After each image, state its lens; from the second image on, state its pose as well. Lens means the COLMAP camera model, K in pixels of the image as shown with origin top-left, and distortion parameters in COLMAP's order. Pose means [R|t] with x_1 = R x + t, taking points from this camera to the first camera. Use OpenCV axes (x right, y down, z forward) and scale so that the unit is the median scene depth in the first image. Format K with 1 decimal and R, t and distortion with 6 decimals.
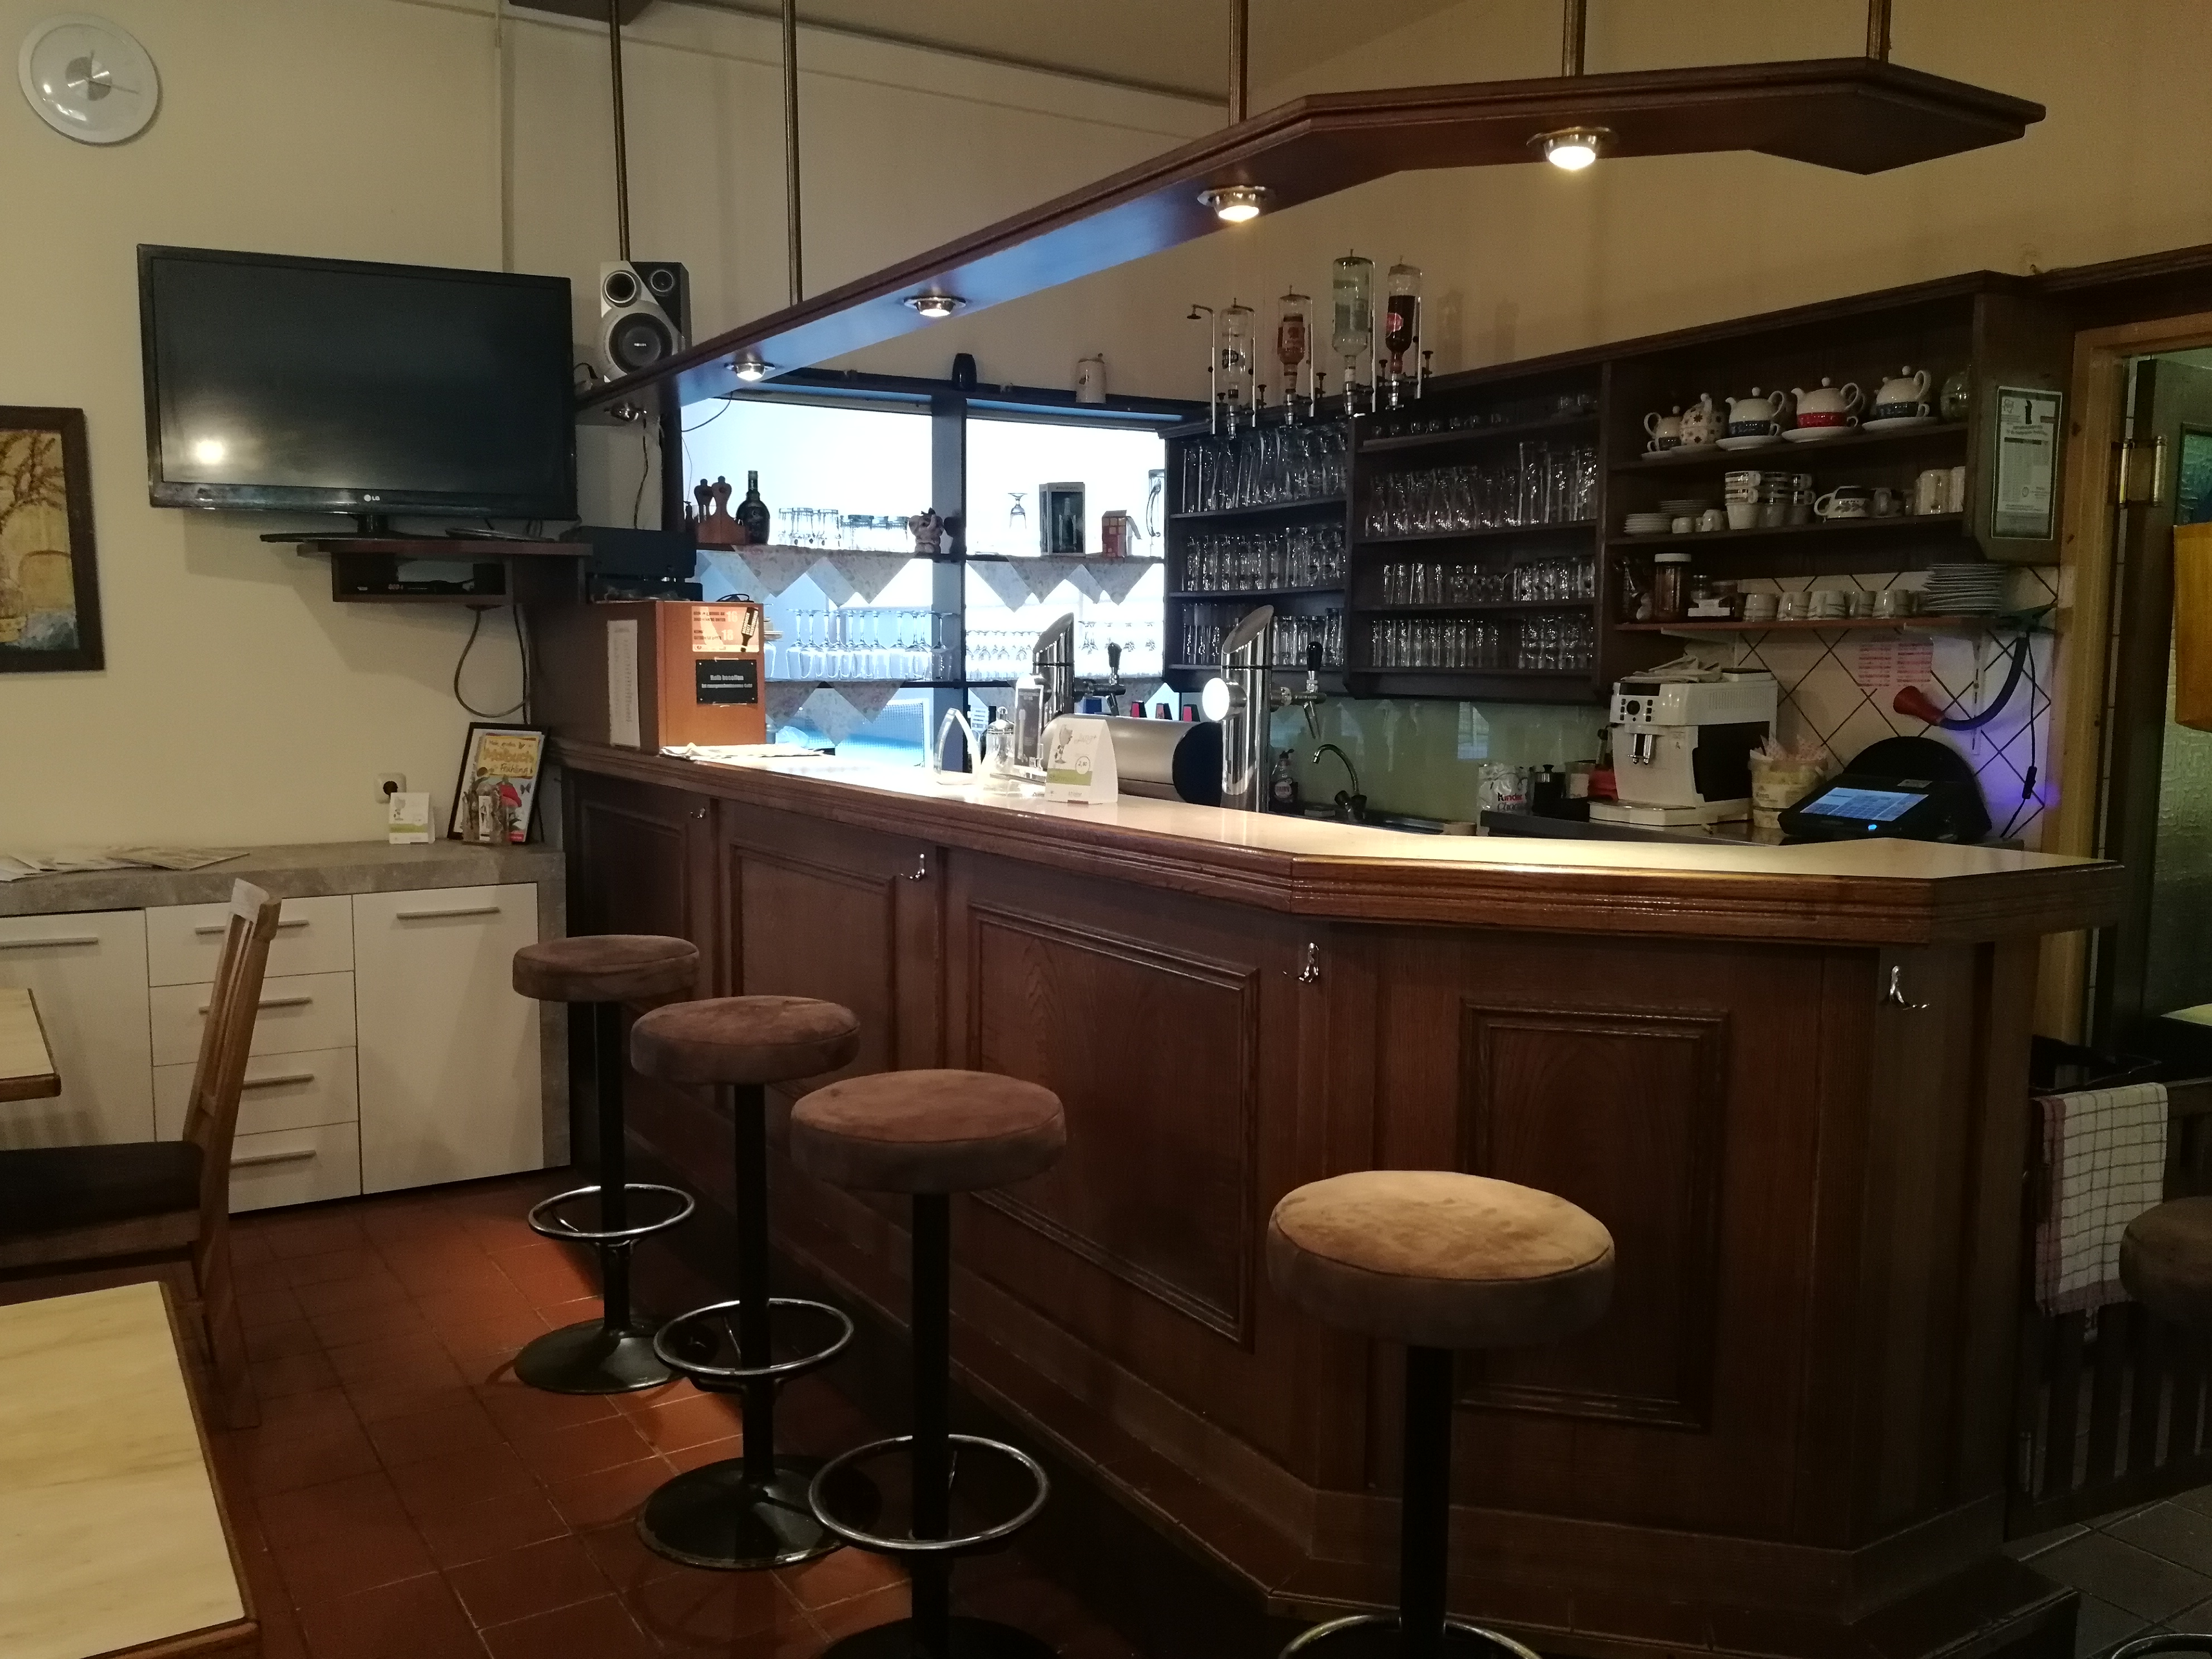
lens RADIAL K [[1824.9, 0, 1107.7], [0, 1824.9, 829.9], [0, 0, 1]] dist [0.006699, 0.009357]
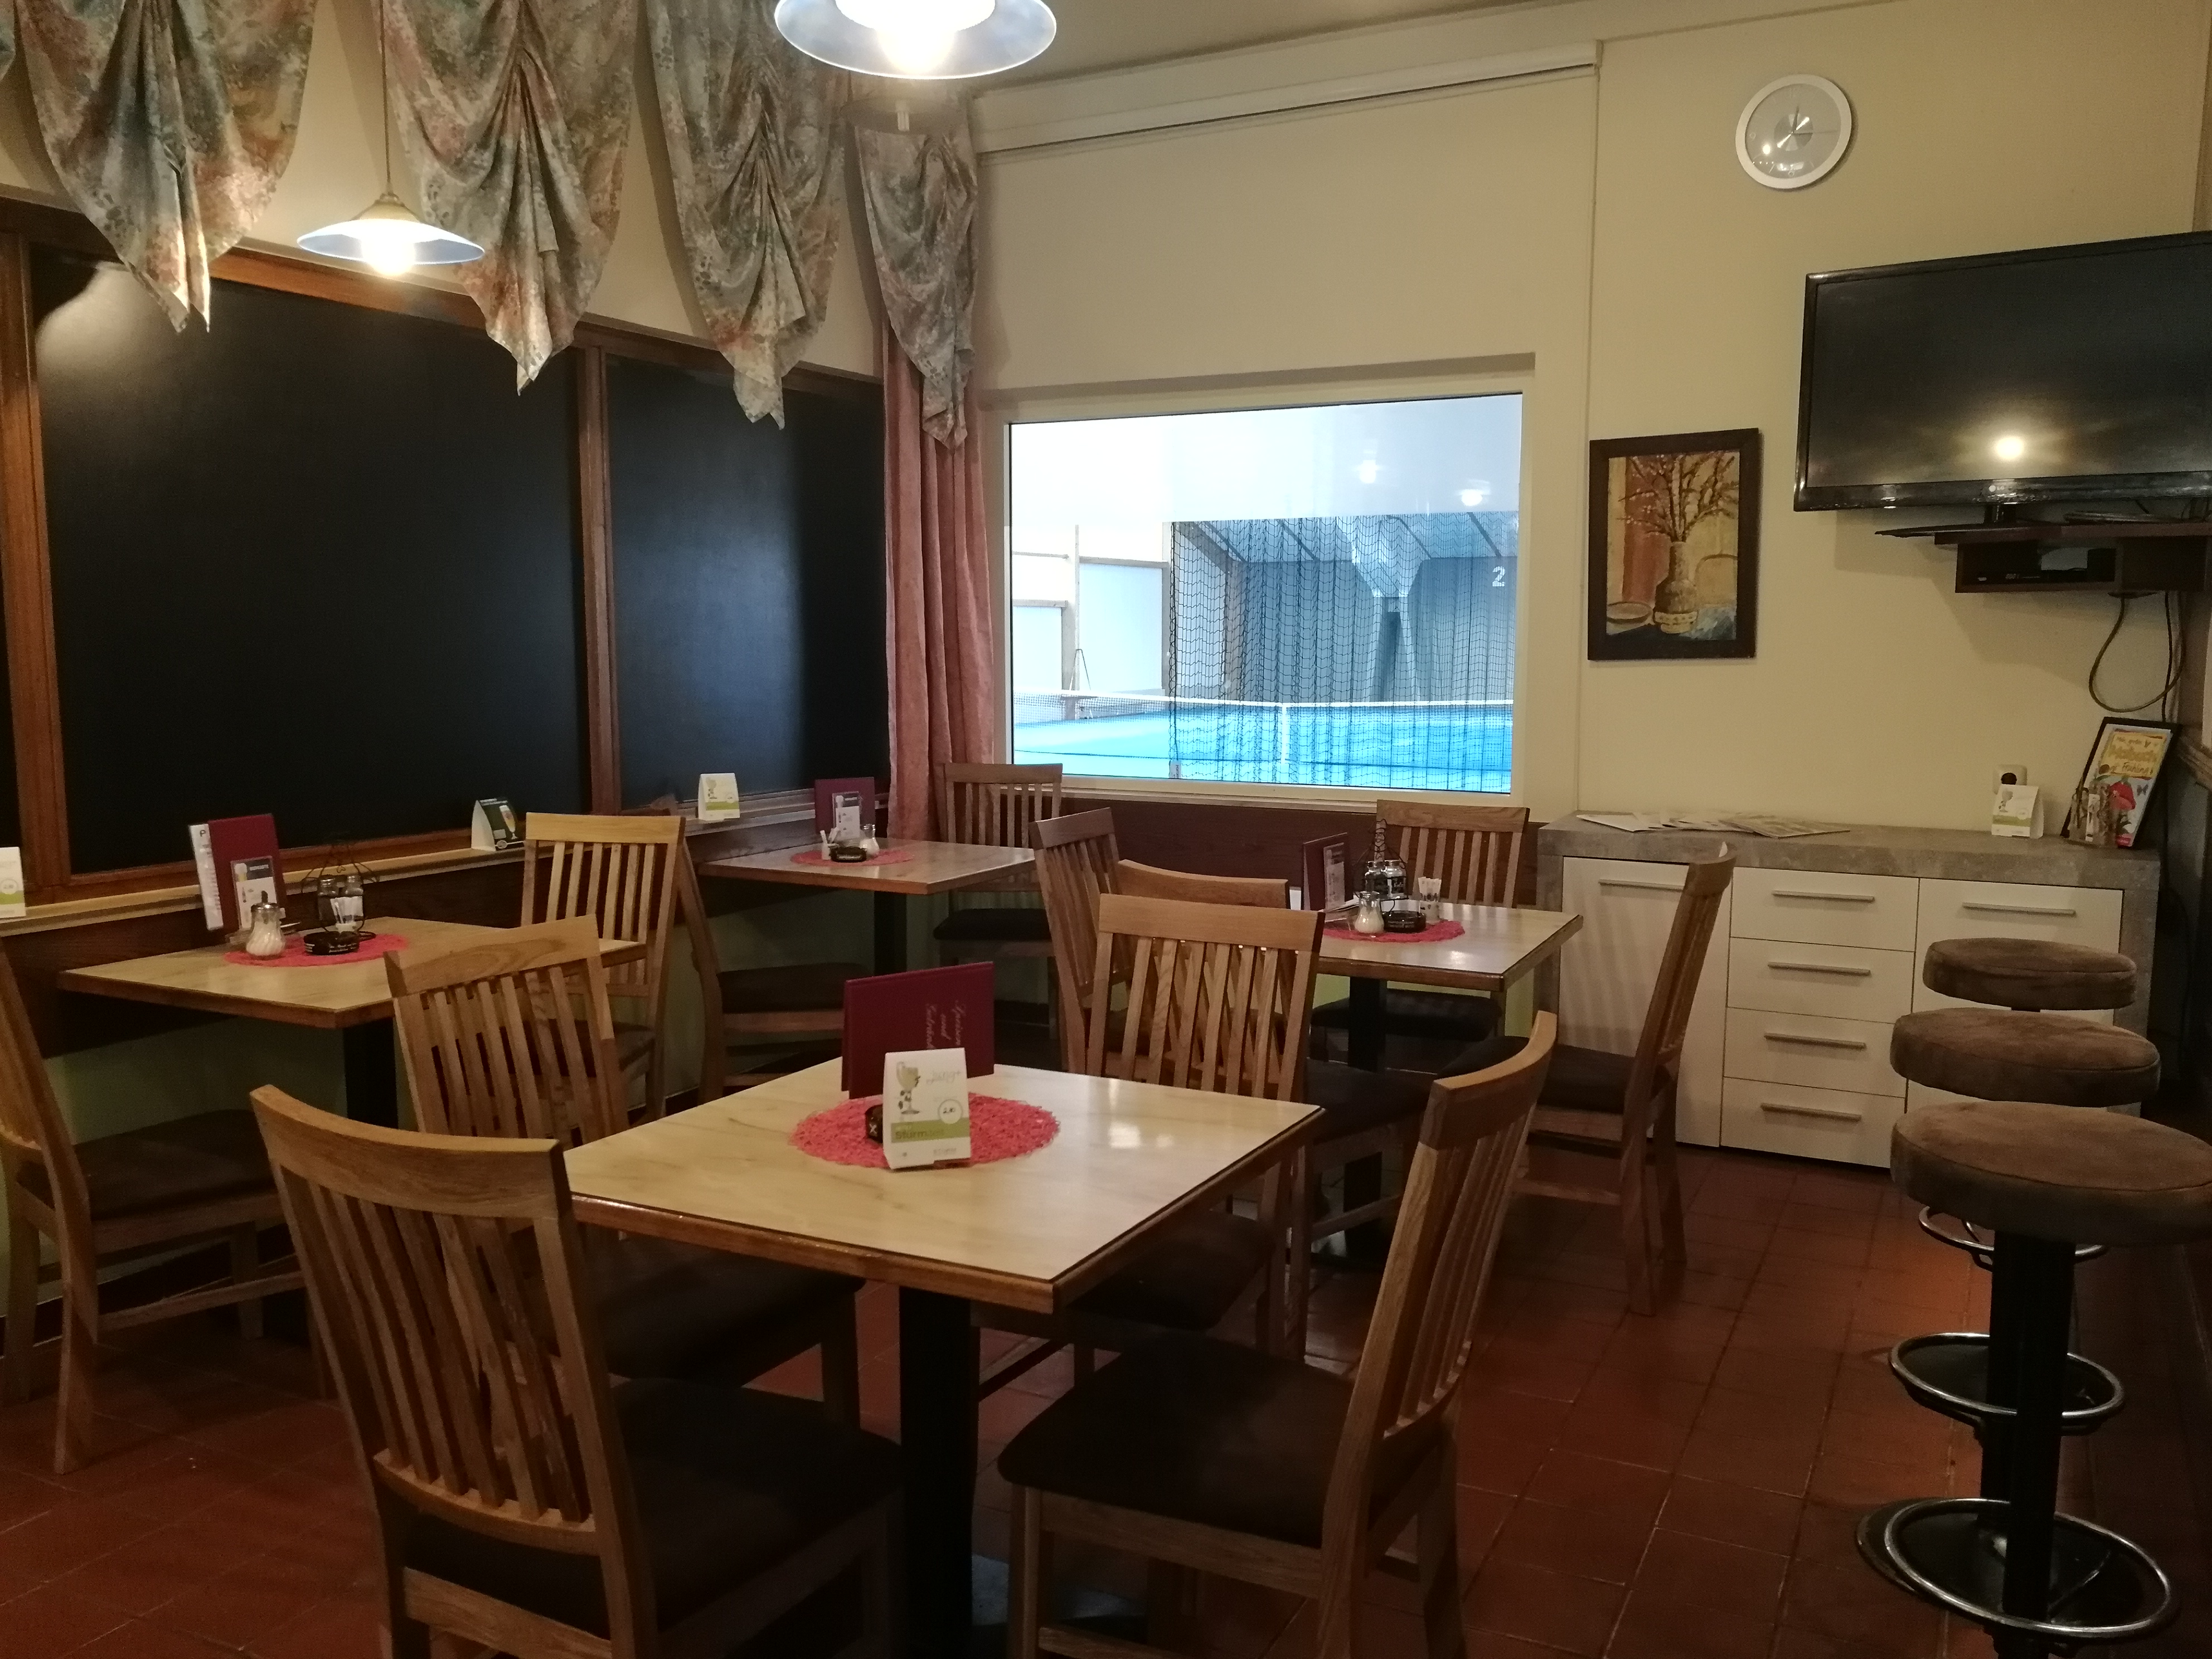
lens RADIAL K [[1824.9, 0, 1107.7], [0, 1824.9, 829.9], [0, 0, 1]] dist [0.006699, 0.009357]
pose [[0.515555, 0.089144, -0.852207, 0.214584], [-0.089250, 0.994750, 0.050061, -0.002142], [0.852196, 0.050251, 0.520805, 0.072924]]
